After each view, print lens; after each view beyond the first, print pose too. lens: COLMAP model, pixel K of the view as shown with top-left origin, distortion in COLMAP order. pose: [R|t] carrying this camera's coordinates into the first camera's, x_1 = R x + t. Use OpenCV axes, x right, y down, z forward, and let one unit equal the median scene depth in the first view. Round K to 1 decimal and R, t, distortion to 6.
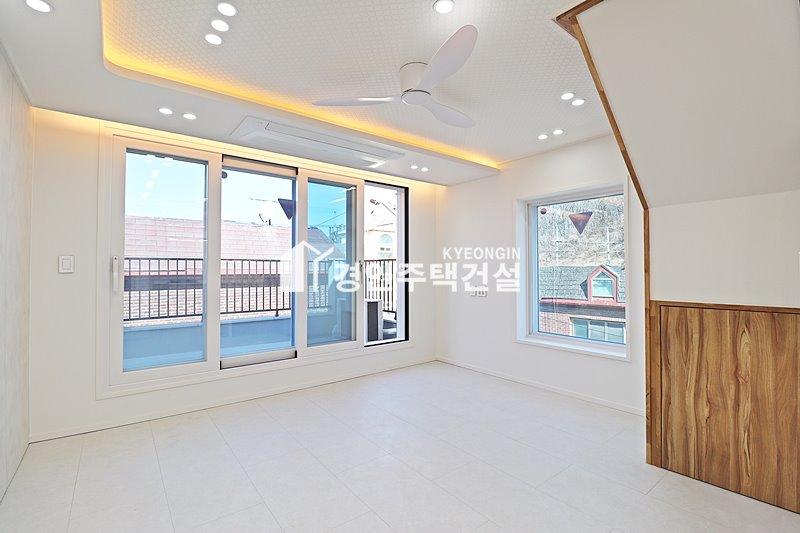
lens RADIAL K [[371.2, 0, 398.7], [0, 371.2, 265.4], [0, 0, 1]] dist [0.000714, -0.011041]
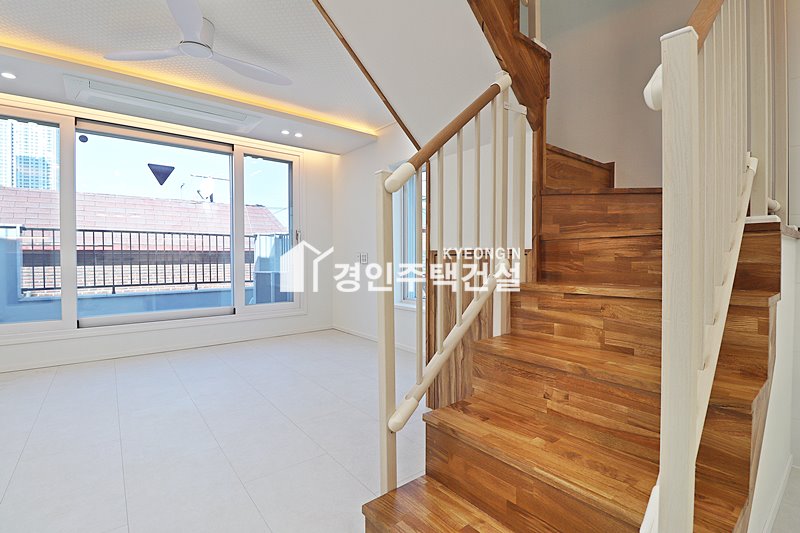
lens RADIAL K [[371.2, 0, 398.2], [0, 371.2, 265.9], [0, 0, 1]] dist [0.000714, -0.011041]
pose [[0.999972, -0.001107, 0.007370, 0.320769], [0.000840, 0.999346, 0.036148, 0.055569], [-0.007405, -0.036141, 0.999319, -0.015075]]
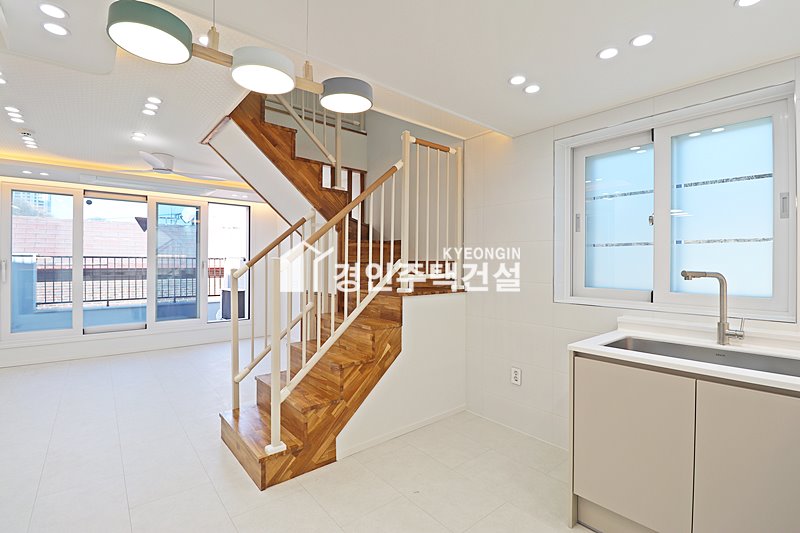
lens RADIAL K [[371.2, 0, 402.0], [0, 371.2, 265.9], [0, 0, 1]] dist [0.000714, -0.011041]
pose [[0.999614, 0.008584, 0.026411, 0.611495], [-0.009166, 0.999716, 0.021981, -0.031693], [-0.026215, -0.022215, 0.999409, -0.410746]]
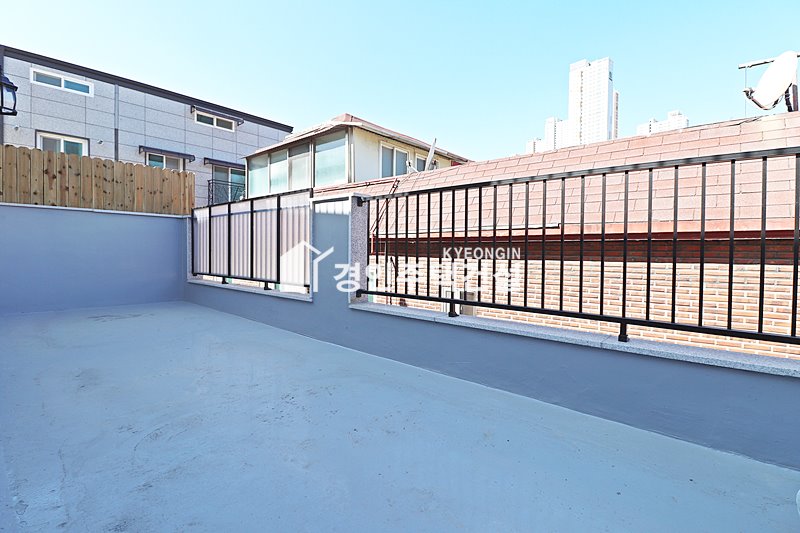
lens RADIAL K [[371.2, 0, 400.1], [0, 371.2, 263.0], [0, 0, 1]] dist [0.000714, -0.011041]
pose [[0.198326, 0.026164, -0.979787, -0.094181], [0.010139, 0.999535, 0.028744, 0.090975], [0.980084, -0.015635, 0.197969, 1.132341]]
